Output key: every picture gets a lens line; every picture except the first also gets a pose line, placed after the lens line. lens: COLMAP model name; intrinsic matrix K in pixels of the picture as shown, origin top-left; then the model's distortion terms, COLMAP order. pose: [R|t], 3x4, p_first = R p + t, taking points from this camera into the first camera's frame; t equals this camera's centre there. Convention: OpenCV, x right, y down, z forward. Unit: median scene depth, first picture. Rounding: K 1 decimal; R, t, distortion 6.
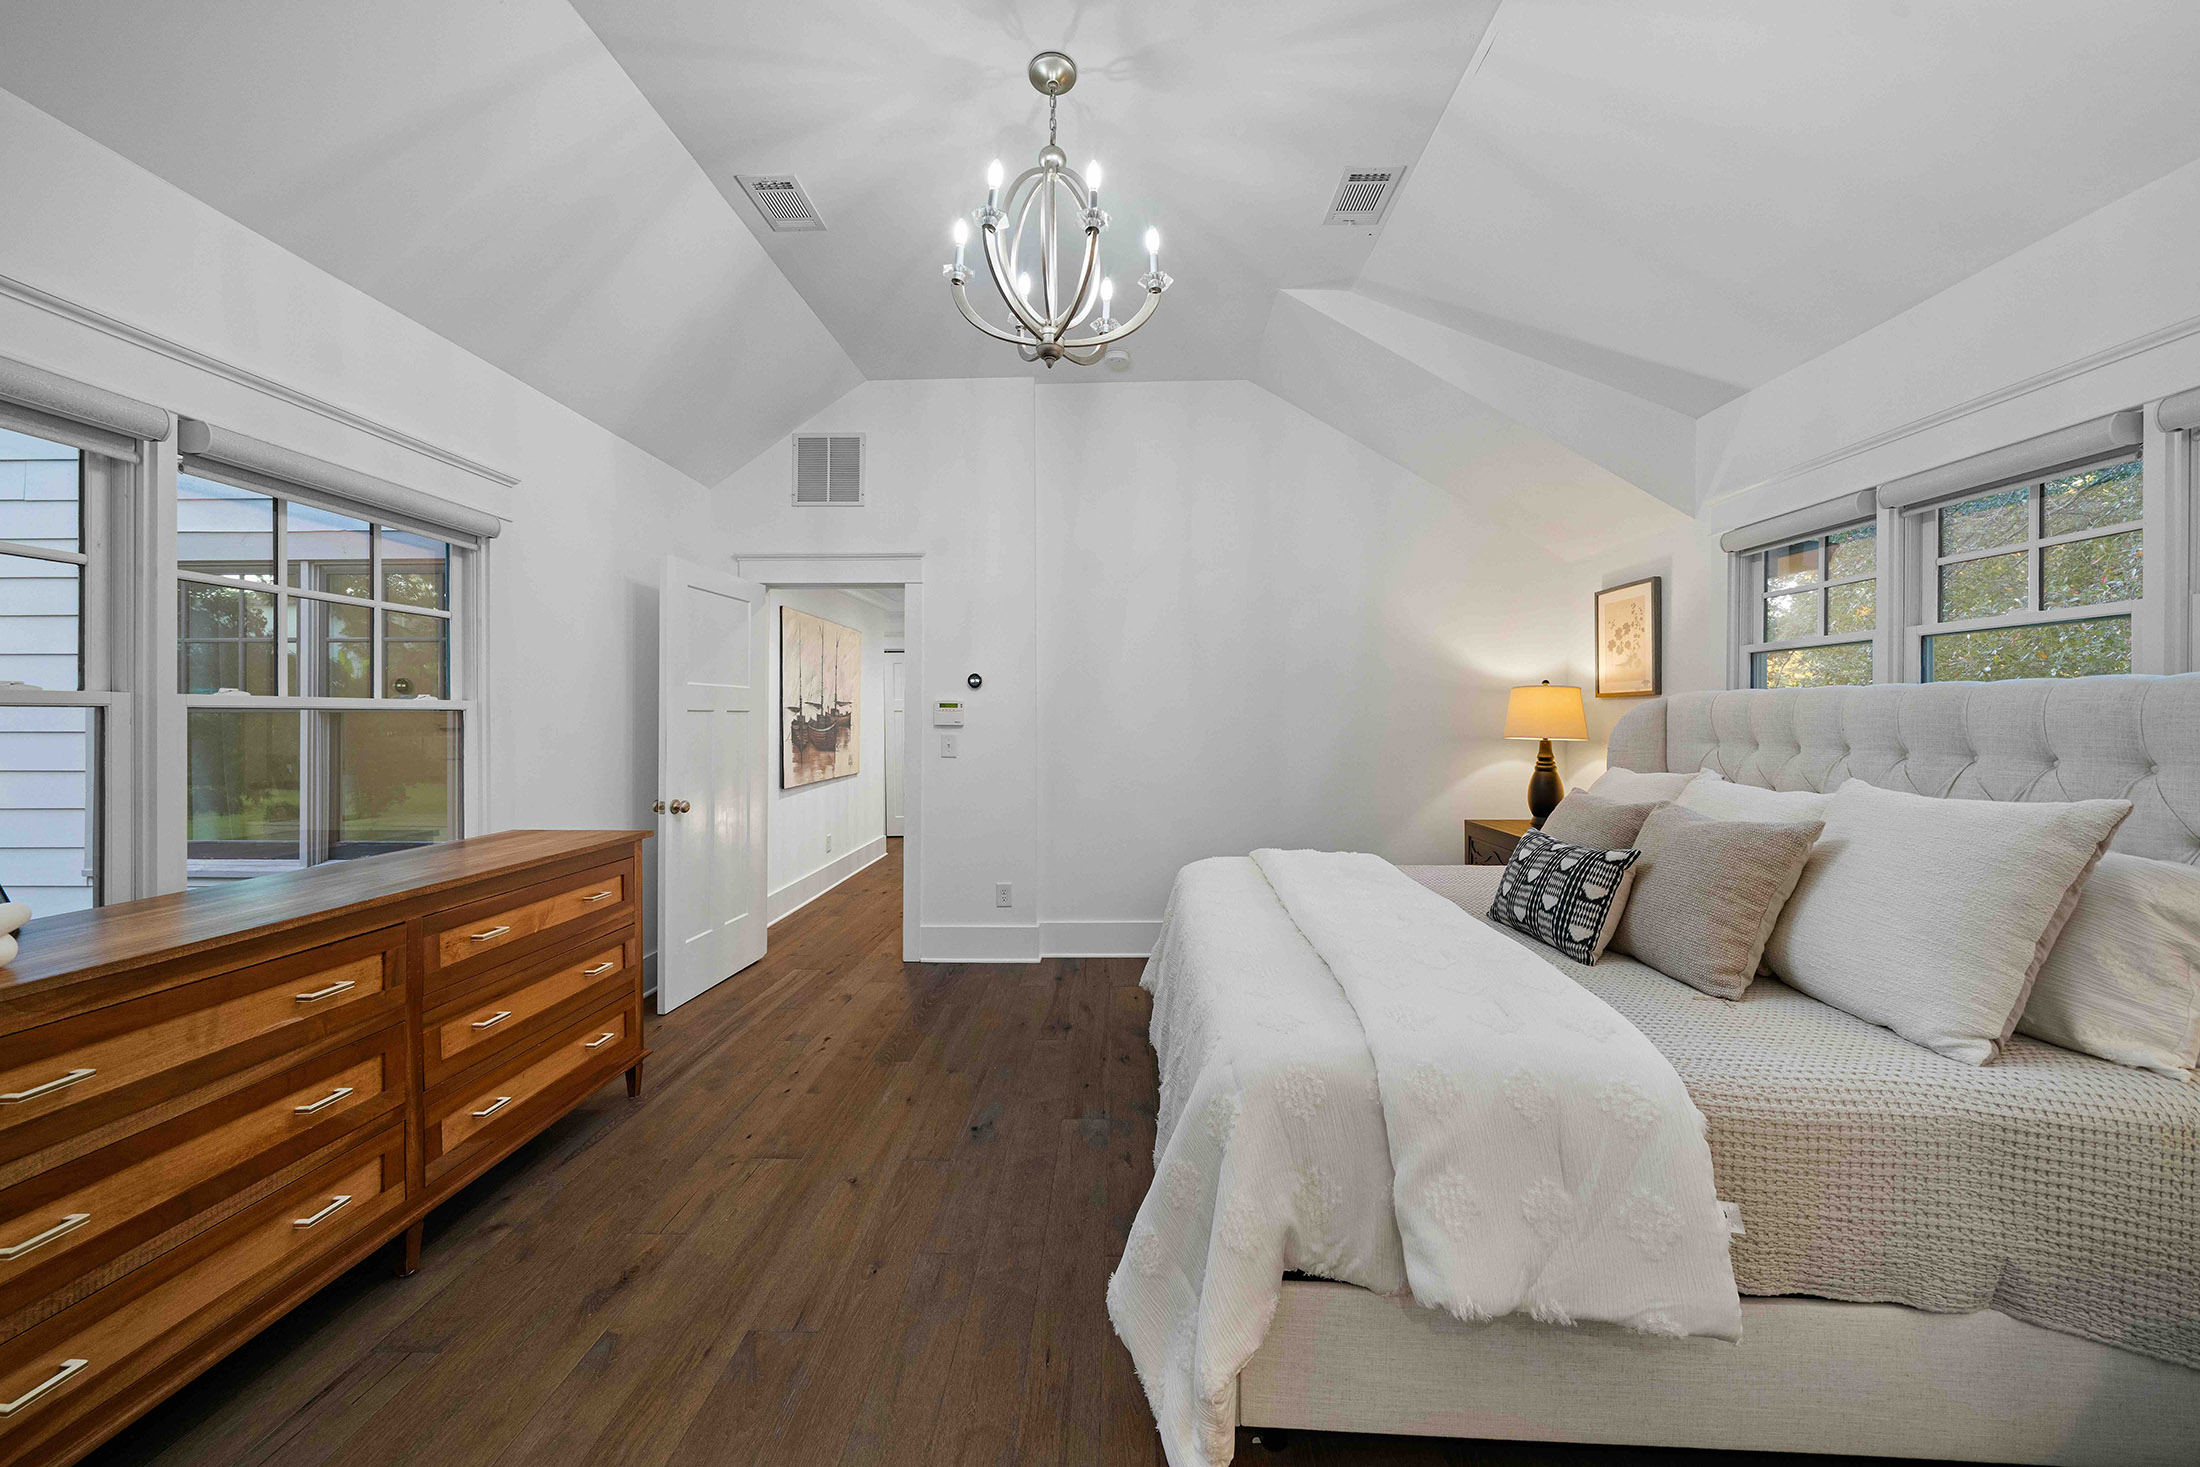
lens RADIAL K [[762.5, 0, 1097.9], [0, 762.5, 716.5], [0, 0, 1]] dist [-0.003204, 0.000204]
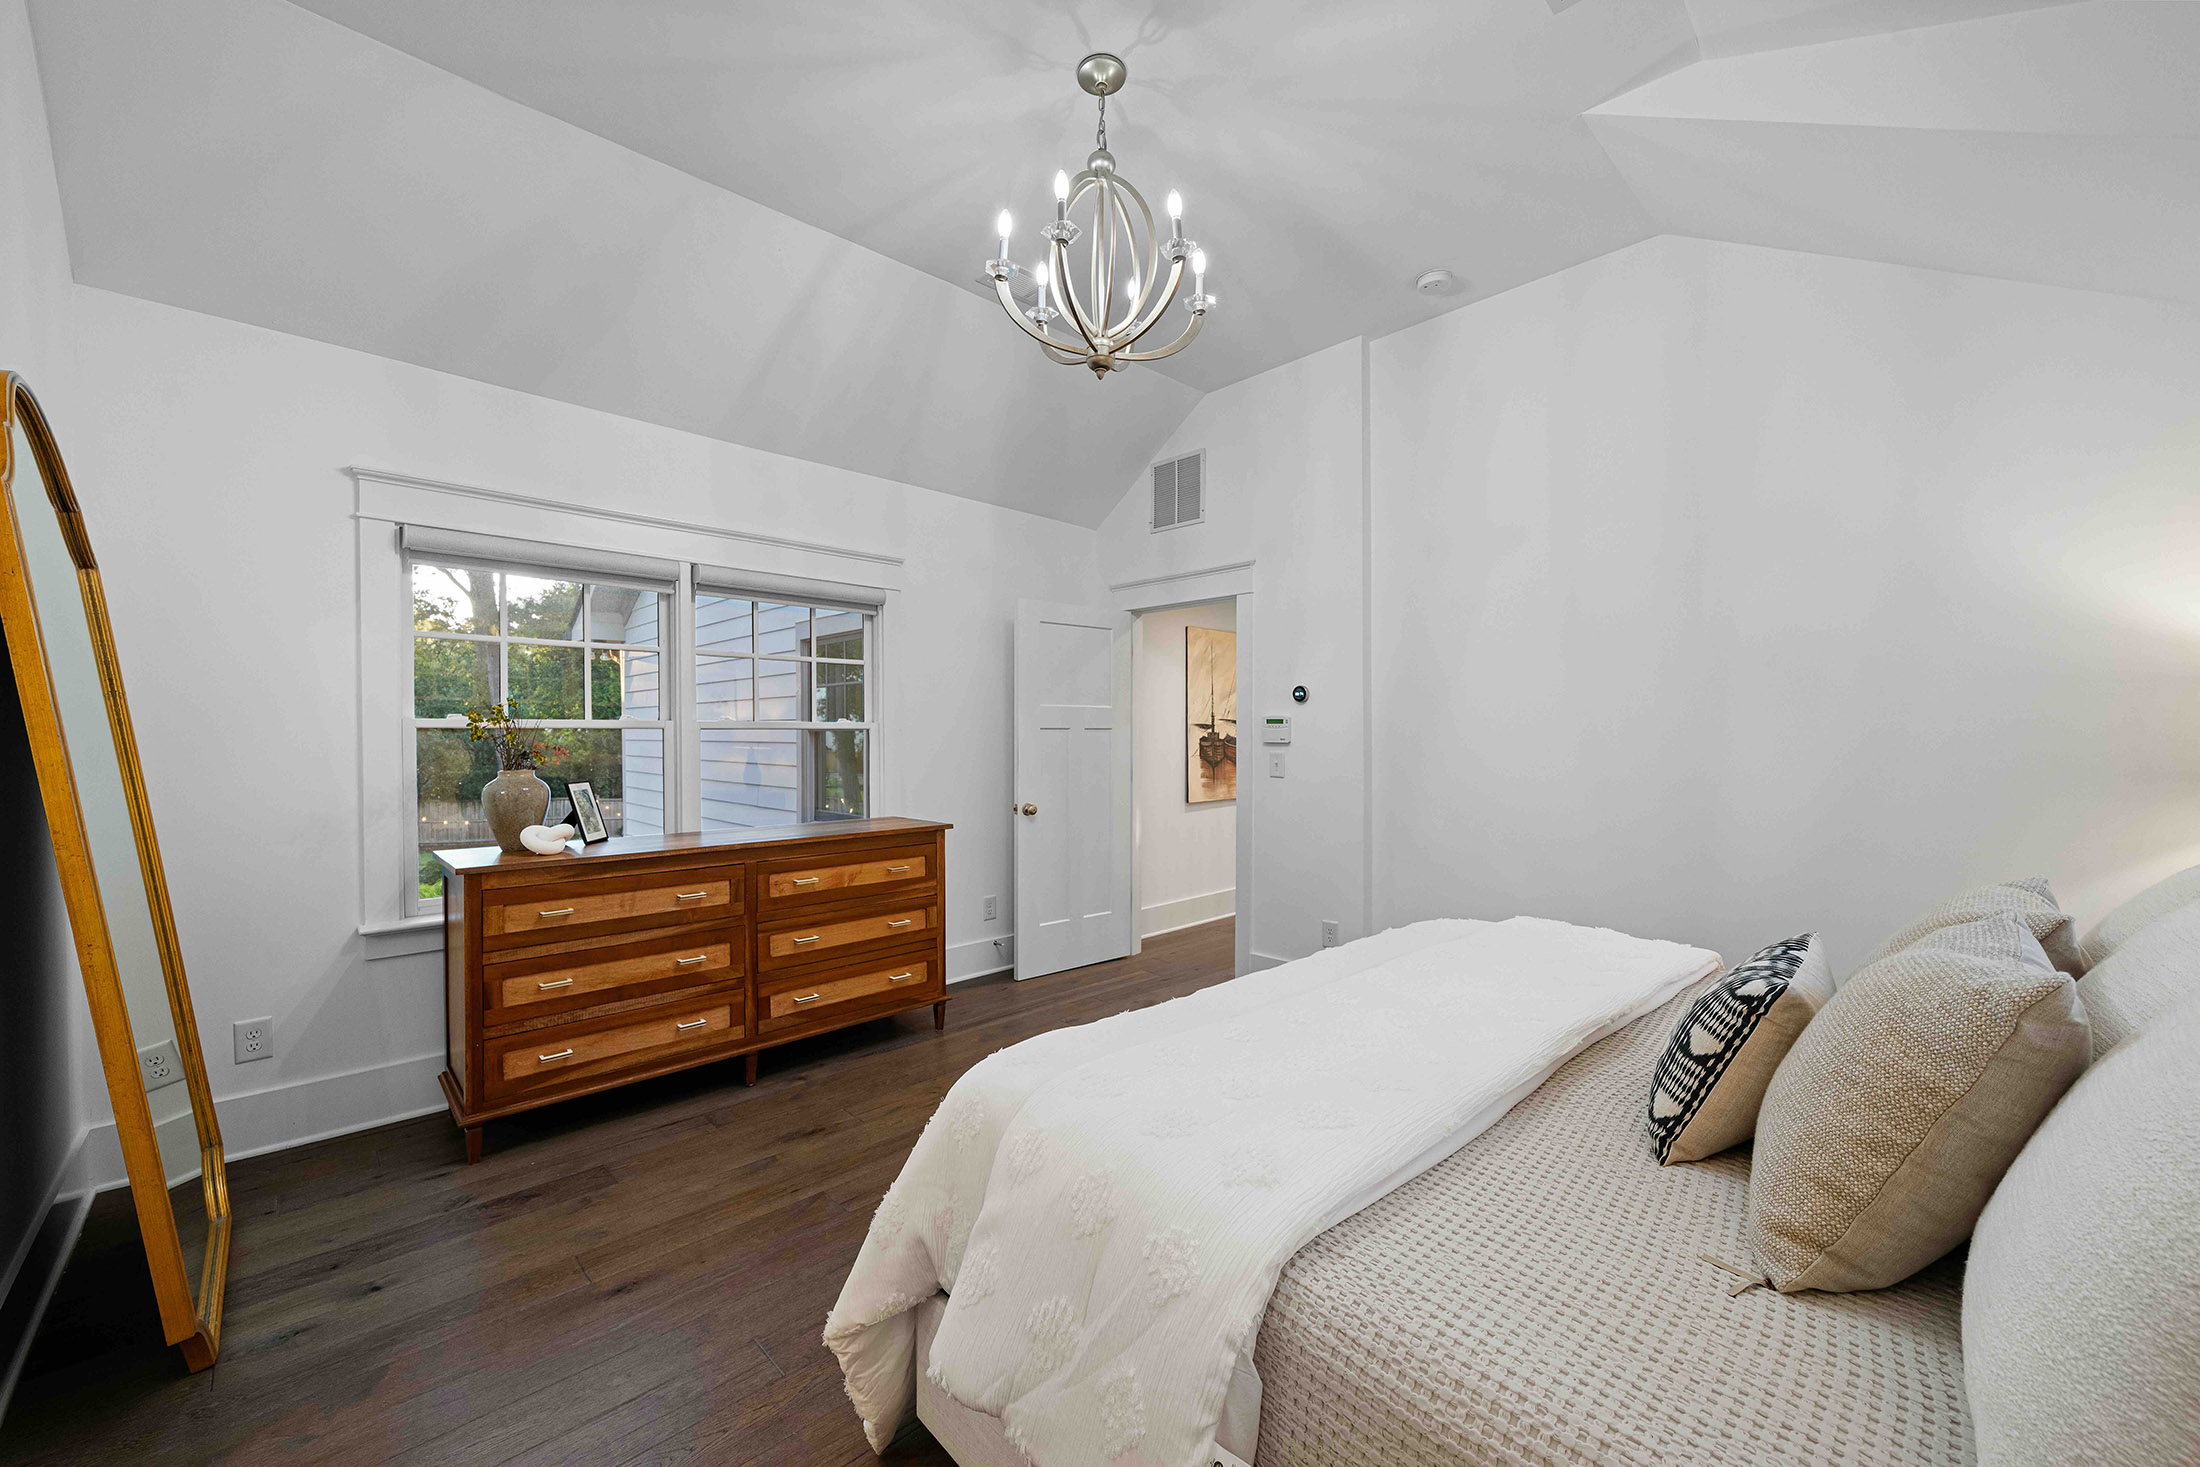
lens RADIAL K [[839.3, 0, 1090.6], [0, 839.3, 745.8], [0, 0, 1]] dist [-0.002598, -0.000086]
pose [[0.714449, 0.010264, -0.699612, 0.753638], [0.000779, 0.999880, 0.015464, -0.001646], [0.699687, -0.011593, 0.714355, 0.233591]]
